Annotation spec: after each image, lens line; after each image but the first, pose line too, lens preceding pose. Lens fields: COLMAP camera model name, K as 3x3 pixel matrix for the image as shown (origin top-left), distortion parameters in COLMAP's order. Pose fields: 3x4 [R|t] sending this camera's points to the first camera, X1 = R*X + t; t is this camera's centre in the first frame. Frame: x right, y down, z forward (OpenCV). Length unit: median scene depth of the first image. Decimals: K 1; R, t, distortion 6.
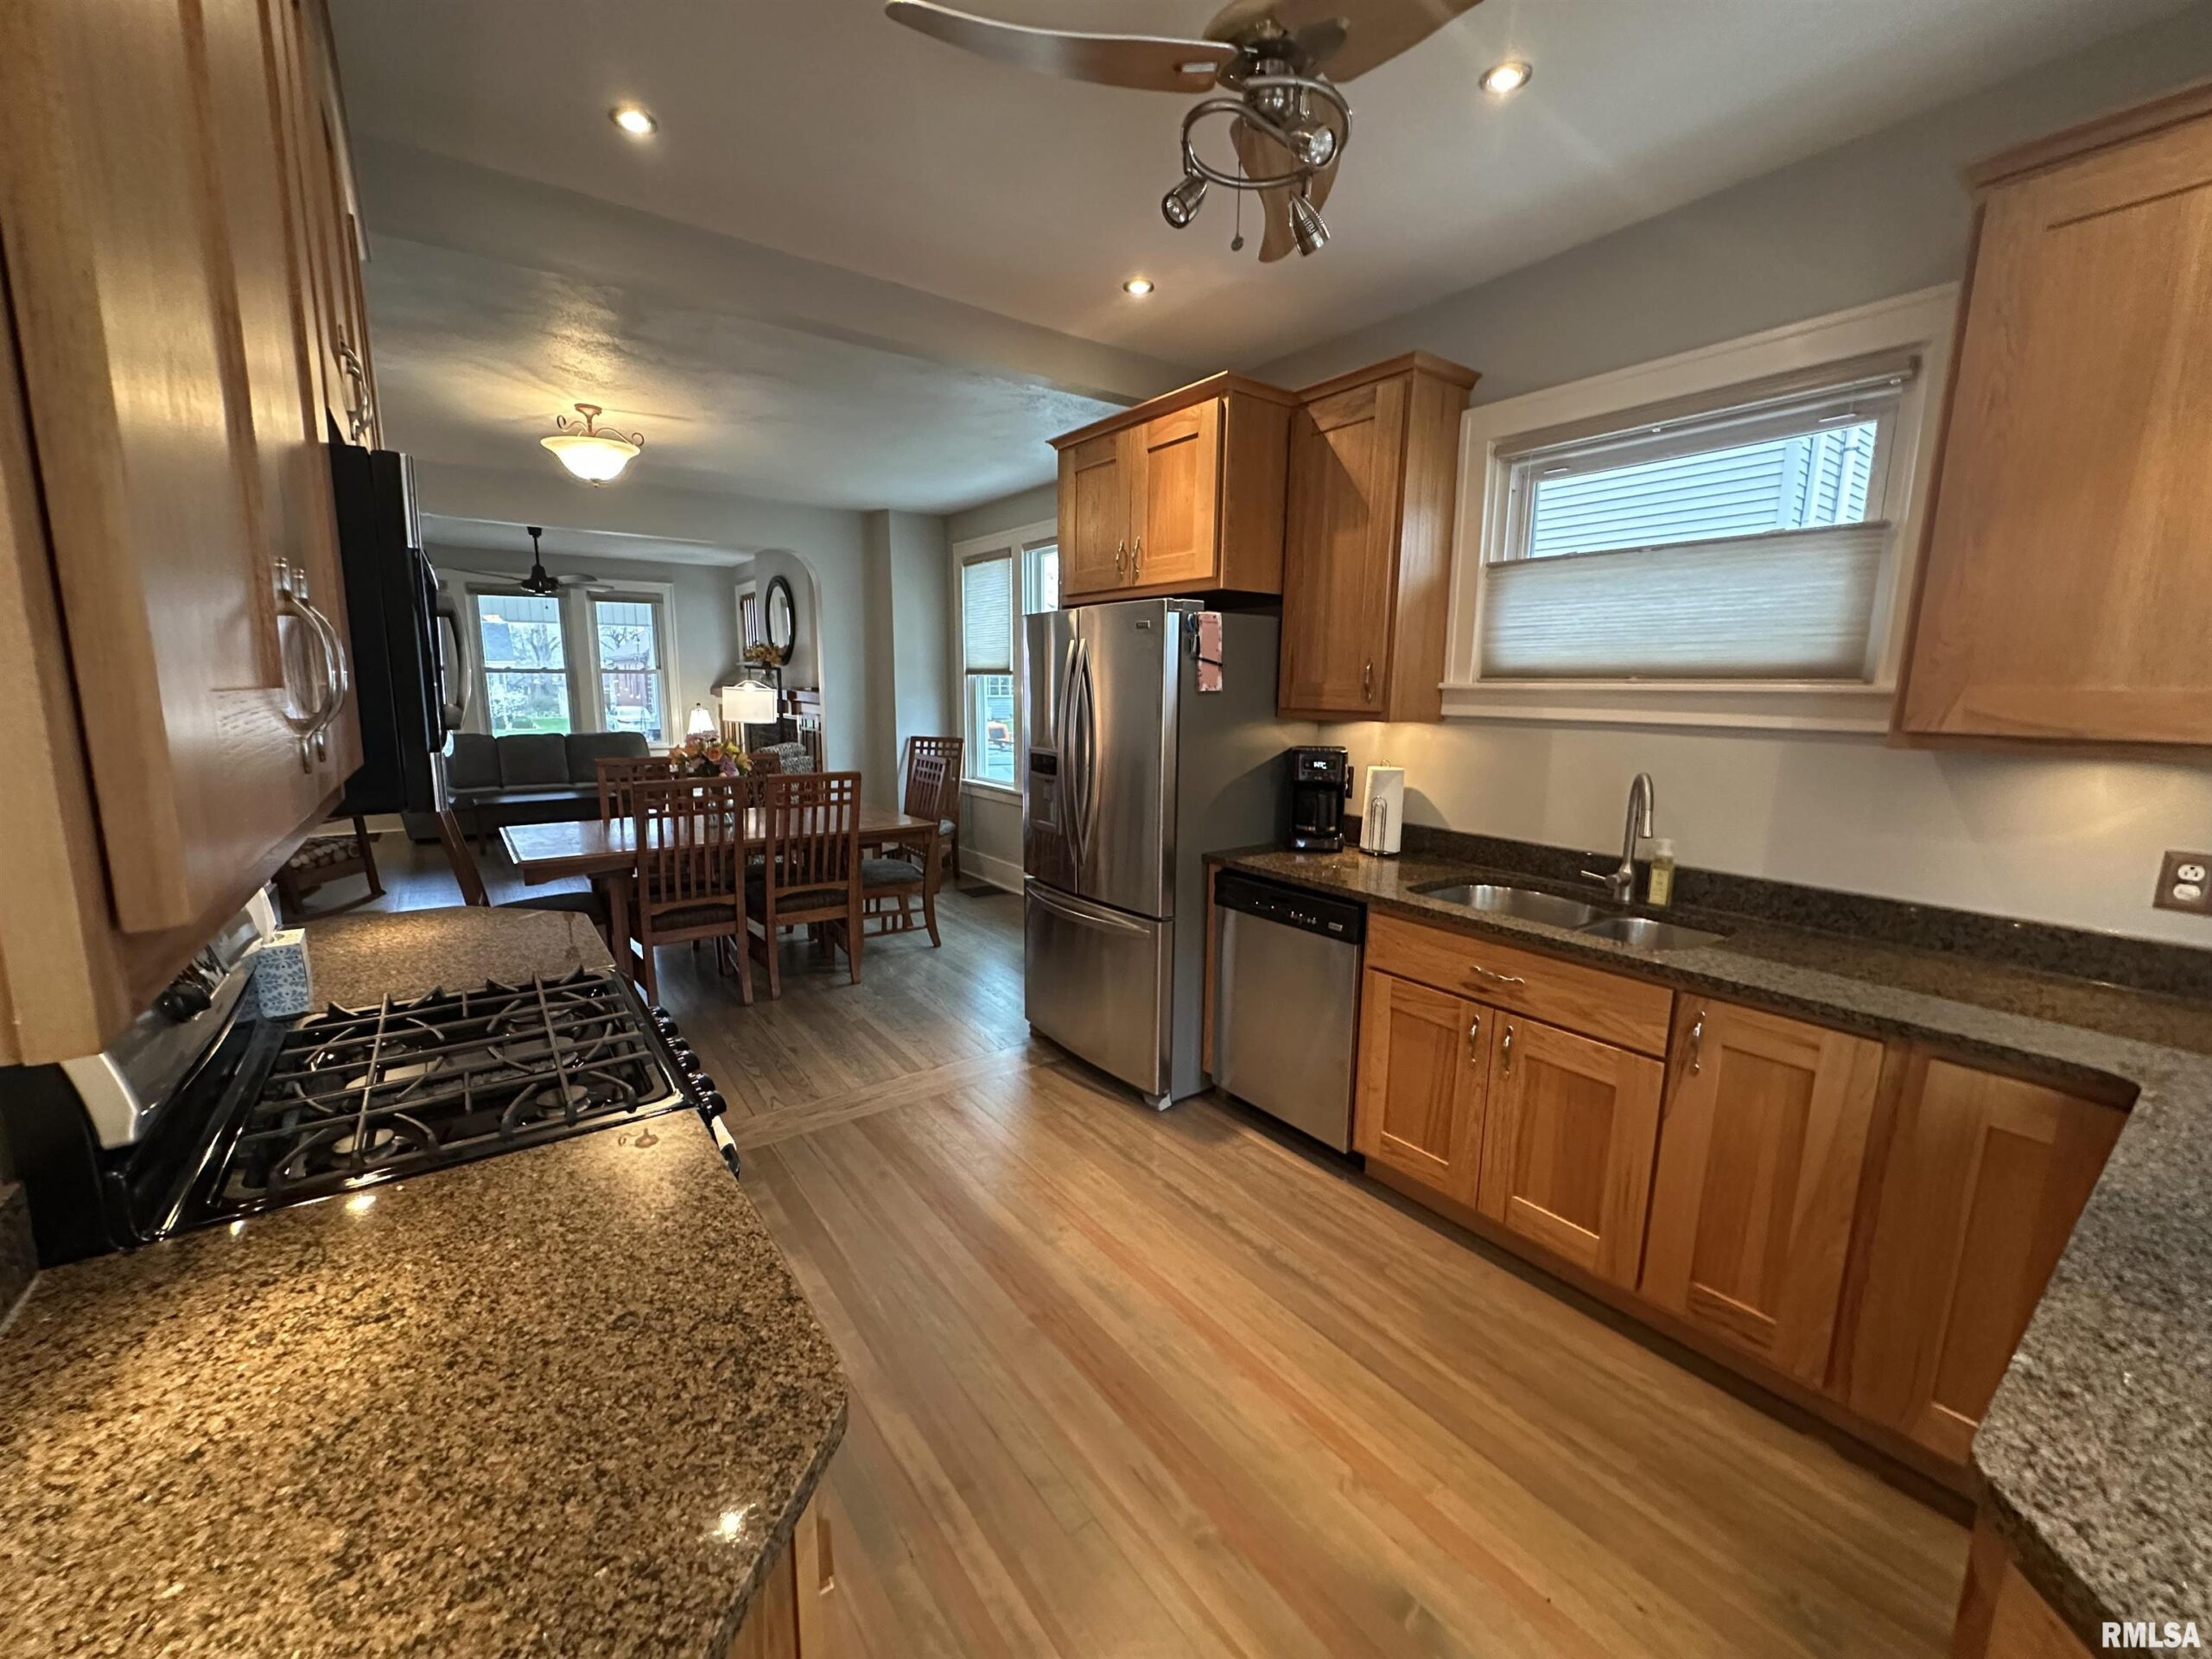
lens RADIAL K [[875.8, 0, 1113.3], [0, 875.8, 824.7], [0, 0, 1]] dist [-0.001289, -0.000393]
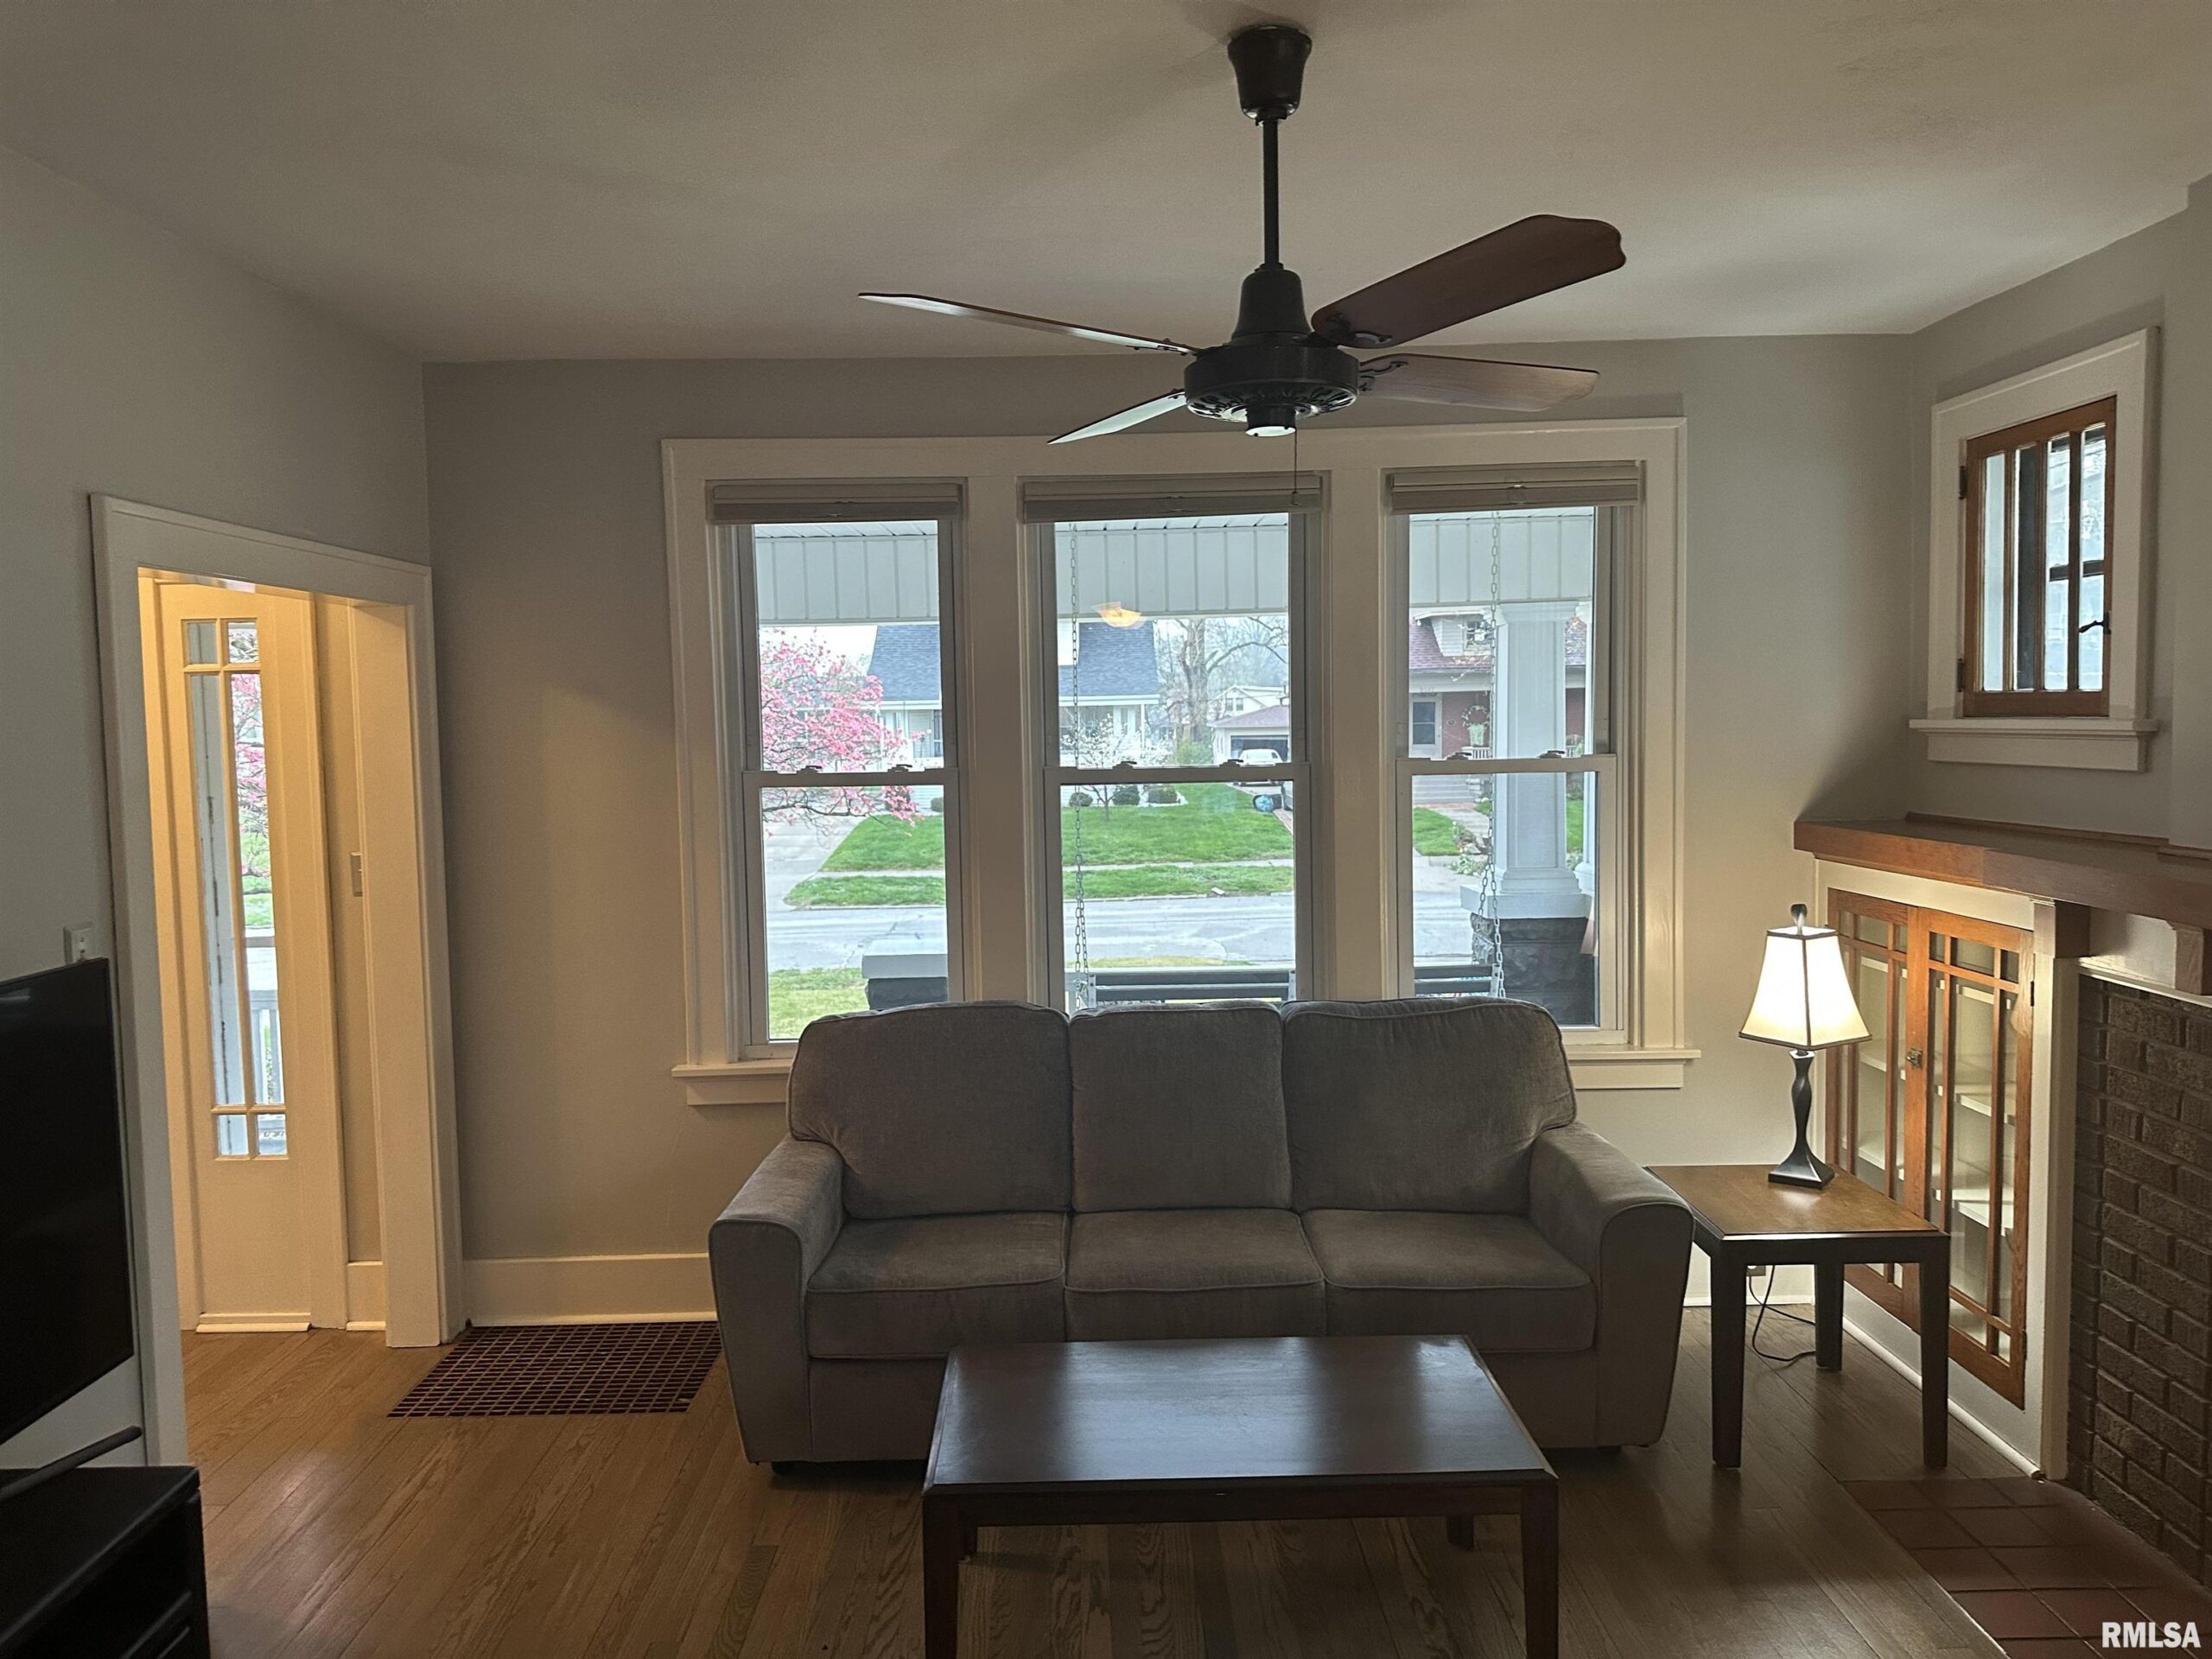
lens RADIAL K [[1725.8, 0, 1105.8], [0, 1725.8, 834.0], [0, 0, 1]] dist [-0.002571, -0.000307]
pose [[0.811648, 0.010467, -0.584054, -0.348757], [-0.062805, 0.995607, -0.069437, -0.112985], [0.580761, 0.093040, 0.808740, 0.515902]]
